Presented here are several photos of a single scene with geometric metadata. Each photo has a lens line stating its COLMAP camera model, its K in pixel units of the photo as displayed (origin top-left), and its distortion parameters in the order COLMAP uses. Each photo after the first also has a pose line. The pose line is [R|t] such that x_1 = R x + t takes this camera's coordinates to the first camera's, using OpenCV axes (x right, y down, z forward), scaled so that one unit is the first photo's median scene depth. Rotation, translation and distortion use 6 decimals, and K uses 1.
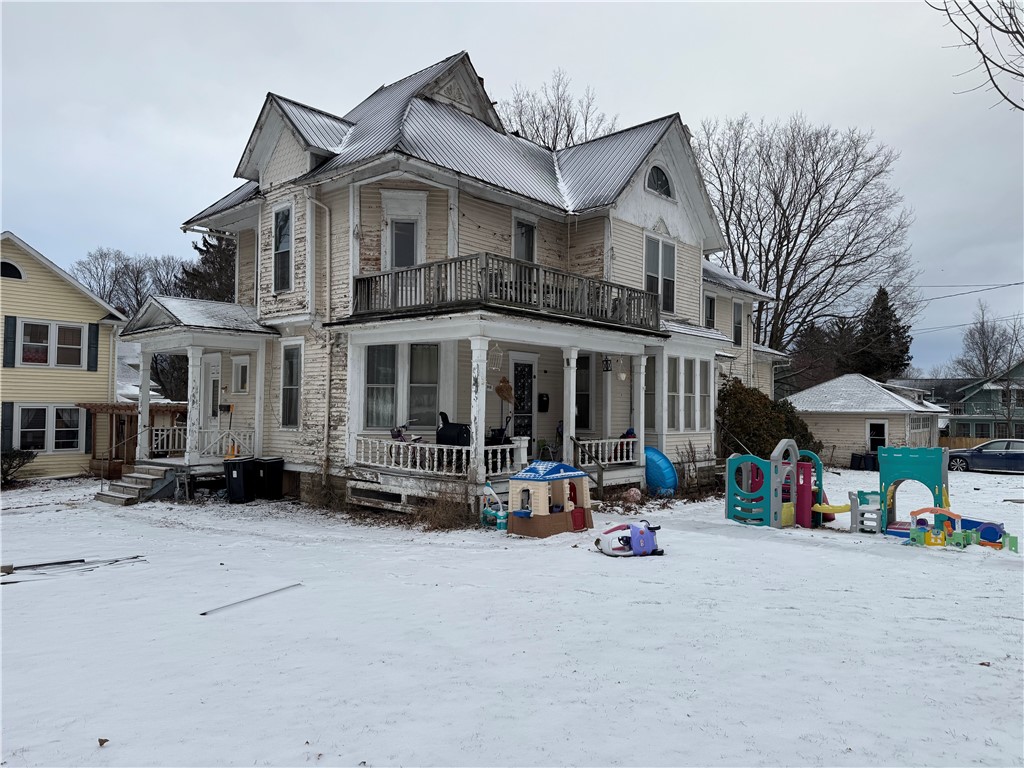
lens RADIAL K [[726.5, 0, 512.0], [0, 726.5, 384.0], [0, 0, 1]] dist [0.082048, -0.001626]
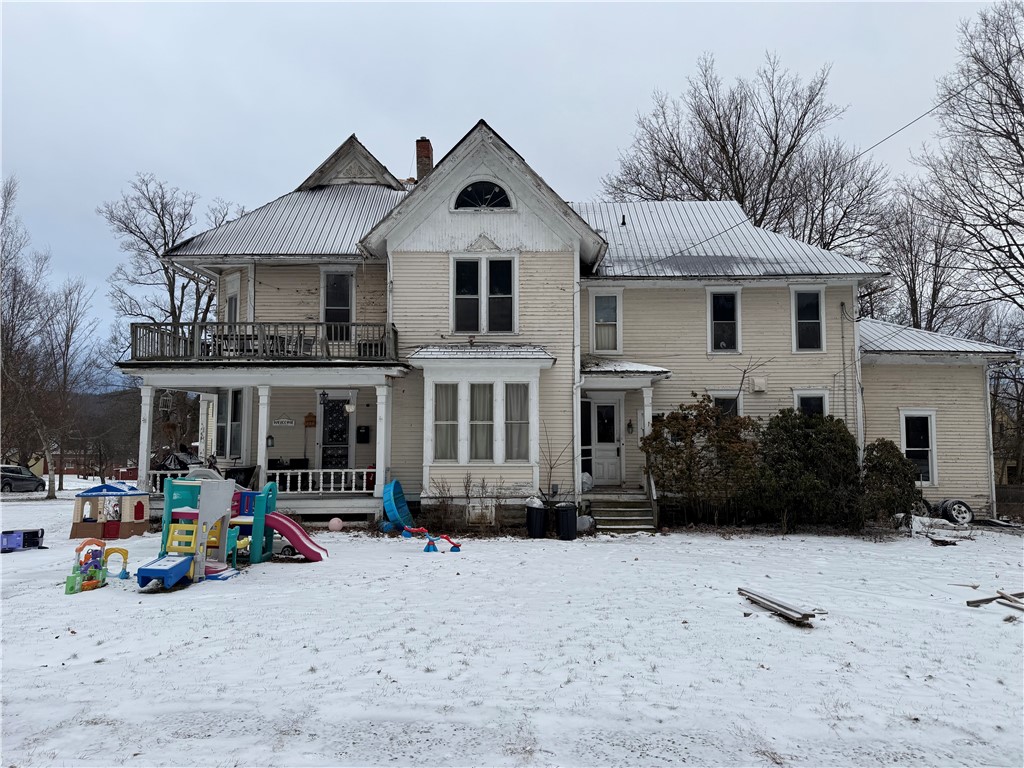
lens RADIAL K [[726.5, 0, 512.0], [0, 726.5, 384.0], [0, 0, 1]] dist [0.082048, -0.001626]
pose [[0.650307, -0.072323, -0.756221, 1.137084], [0.030523, 0.997142, -0.069115, 0.036284], [0.759058, 0.021864, 0.650655, 0.527230]]
